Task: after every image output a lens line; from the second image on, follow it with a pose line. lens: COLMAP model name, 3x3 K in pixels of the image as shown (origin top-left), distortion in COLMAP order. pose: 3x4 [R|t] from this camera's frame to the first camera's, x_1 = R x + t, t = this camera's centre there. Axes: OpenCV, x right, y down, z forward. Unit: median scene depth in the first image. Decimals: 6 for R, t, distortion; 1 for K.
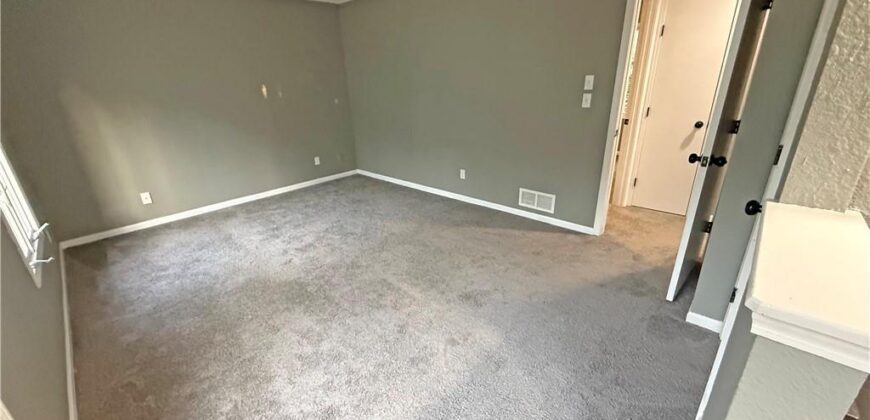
lens RADIAL K [[346.1, 0, 435.0], [0, 346.1, 210.0], [0, 0, 1]] dist [-0.009562, -0.000360]
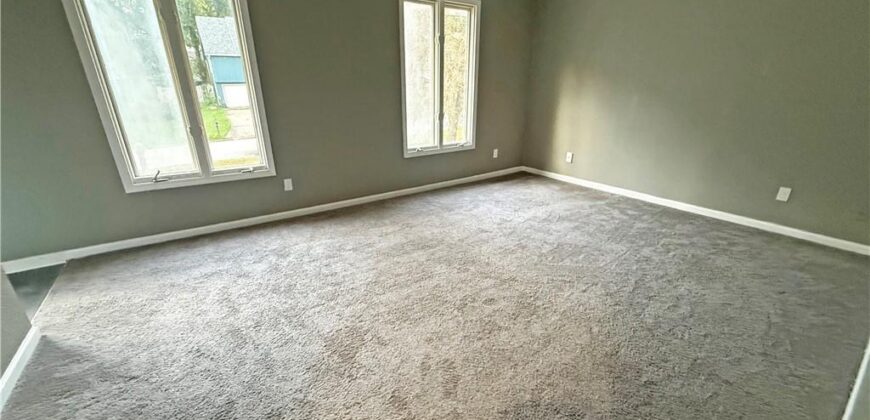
lens RADIAL K [[346.1, 0, 435.0], [0, 346.1, 210.0], [0, 0, 1]] dist [-0.009562, -0.000360]
pose [[-0.200356, 0.364958, -0.909210, 0.467130], [-0.339762, 0.844553, 0.413875, -0.249965], [0.918923, 0.391837, -0.045212, 0.799608]]
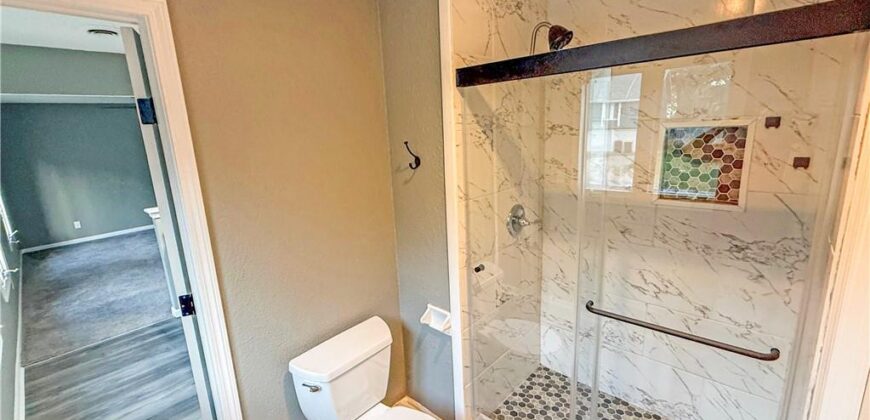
lens RADIAL K [[361.7, 0, 430.1], [0, 361.7, 209.9], [0, 0, 1]] dist [-0.007770, -0.000130]
pose [[0.999485, -0.024247, 0.021017, 0.940317], [0.026993, 0.989480, -0.142127, 0.211745], [-0.017349, 0.142621, 0.989625, -0.857803]]
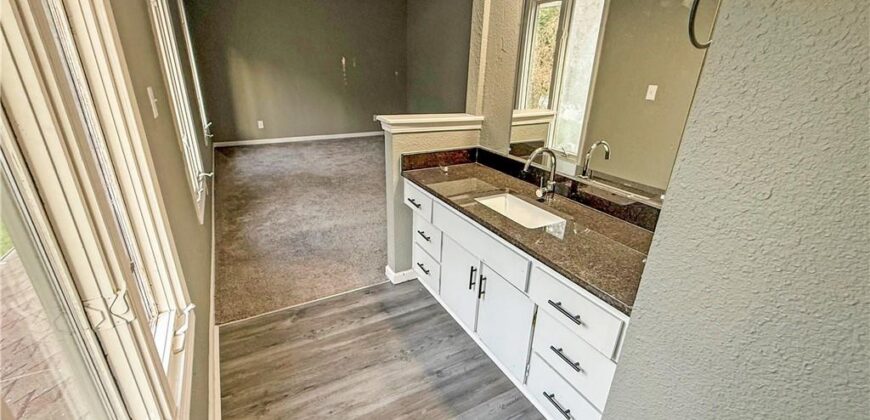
lens RADIAL K [[361.7, 0, 430.1], [0, 361.7, 209.9], [0, 0, 1]] dist [-0.007770, -0.000130]
pose [[0.949882, 0.169286, -0.262806, 0.436147], [-0.161849, 0.985555, 0.049856, 0.159977], [0.267450, -0.004822, 0.963560, -0.423014]]
